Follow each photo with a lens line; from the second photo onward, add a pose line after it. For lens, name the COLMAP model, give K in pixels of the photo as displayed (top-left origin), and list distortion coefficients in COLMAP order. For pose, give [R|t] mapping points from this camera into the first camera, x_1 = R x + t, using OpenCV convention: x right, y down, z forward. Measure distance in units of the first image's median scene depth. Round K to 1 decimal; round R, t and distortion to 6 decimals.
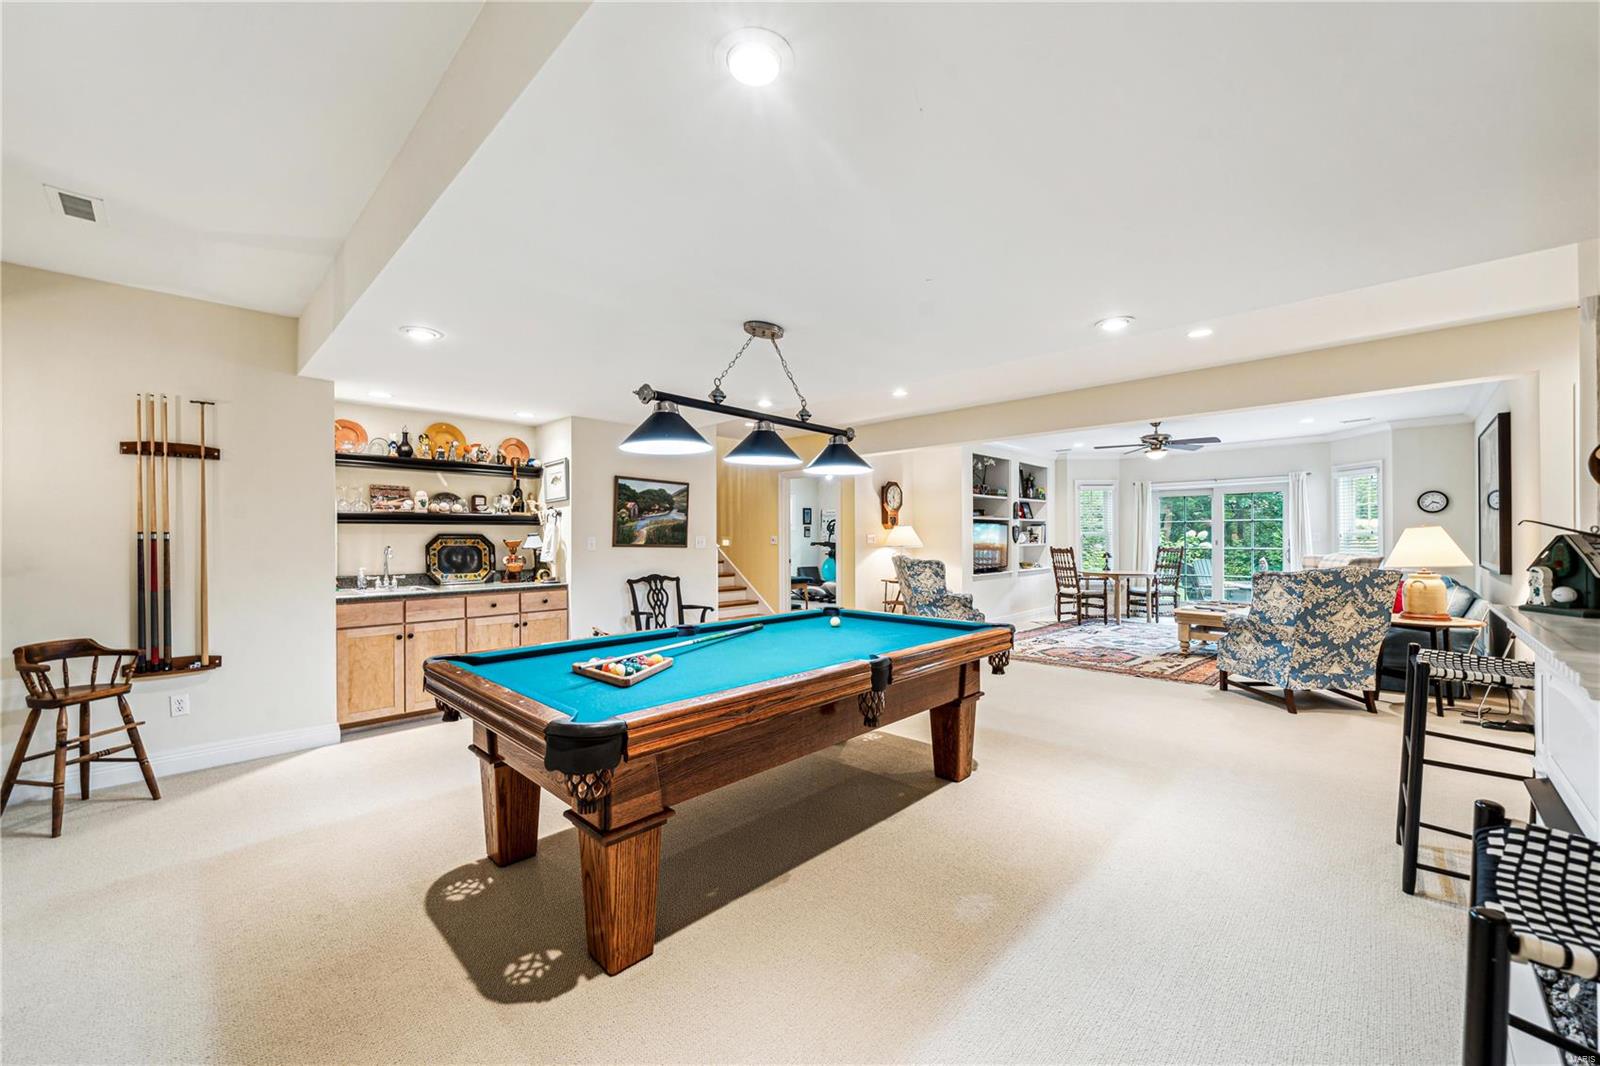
lens RADIAL K [[615.0, 0, 796.7], [0, 615.0, 537.0], [0, 0, 1]] dist [0.001269, 0.000029]
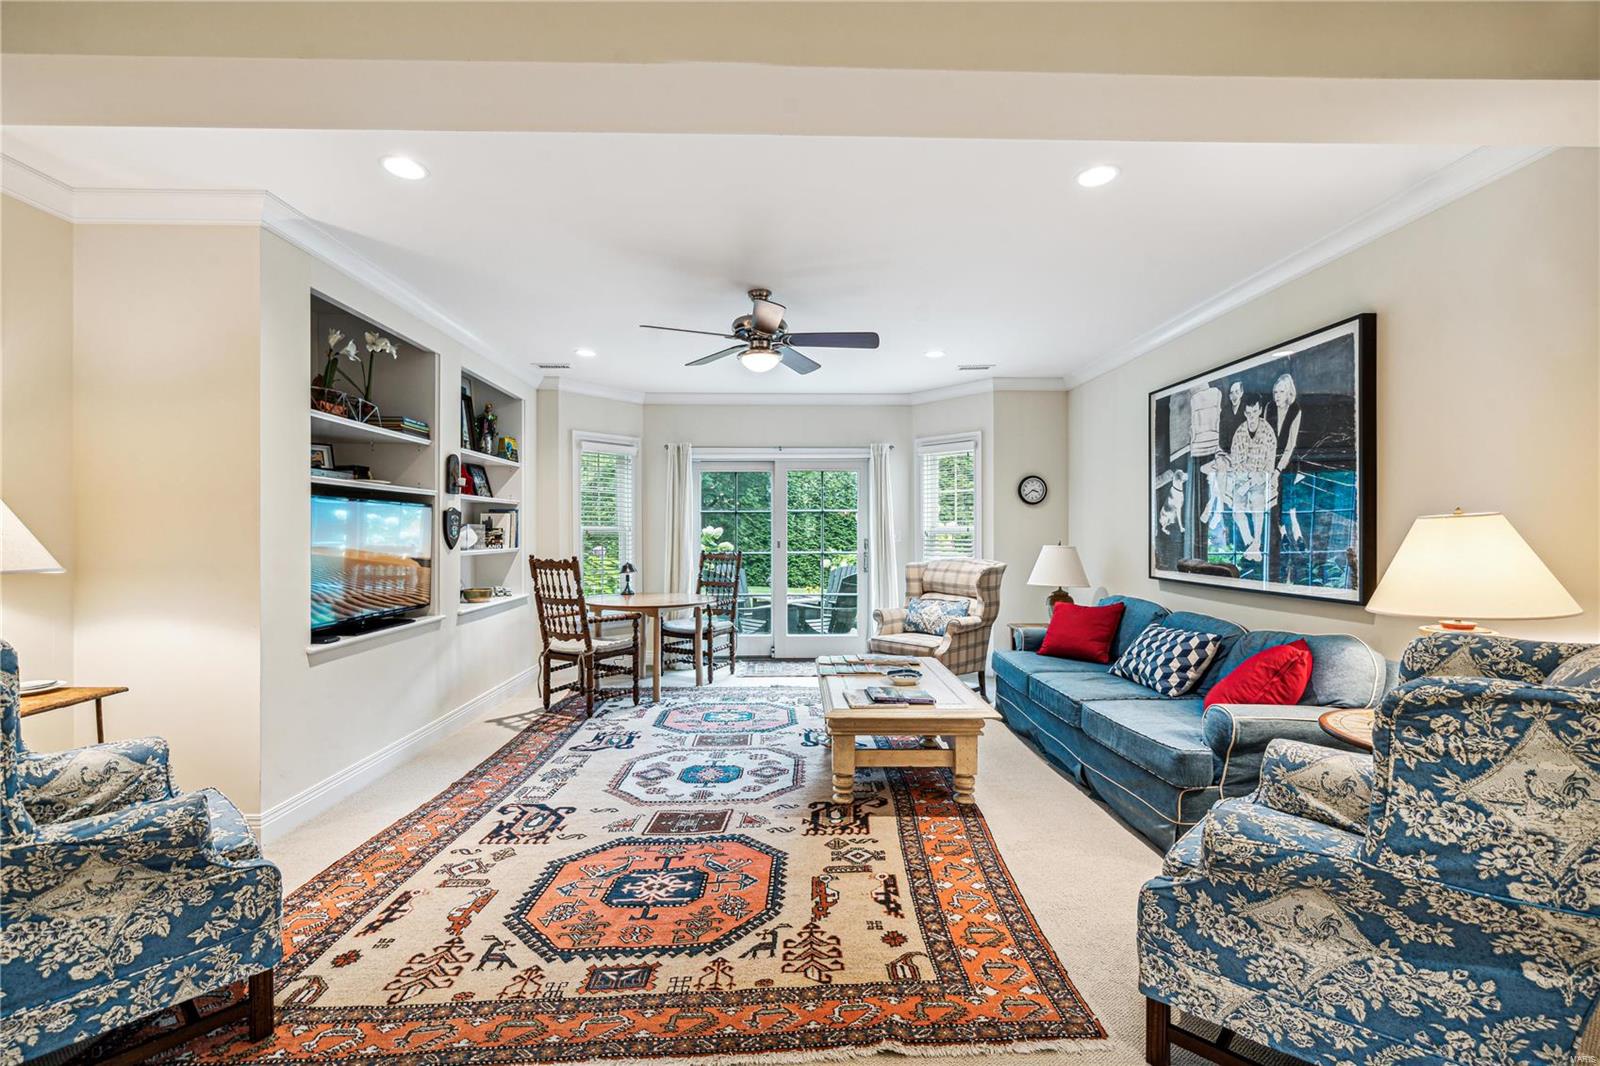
lens RADIAL K [[654.4, 0, 796.2], [0, 654.4, 532.2], [0, 0, 1]] dist [-0.000804, -0.000027]
pose [[0.695789, 0.004202, 0.718234, 0.195735], [-0.002068, 0.999990, -0.003847, -0.000970], [-0.718243, 0.001191, 0.695791, 0.508744]]
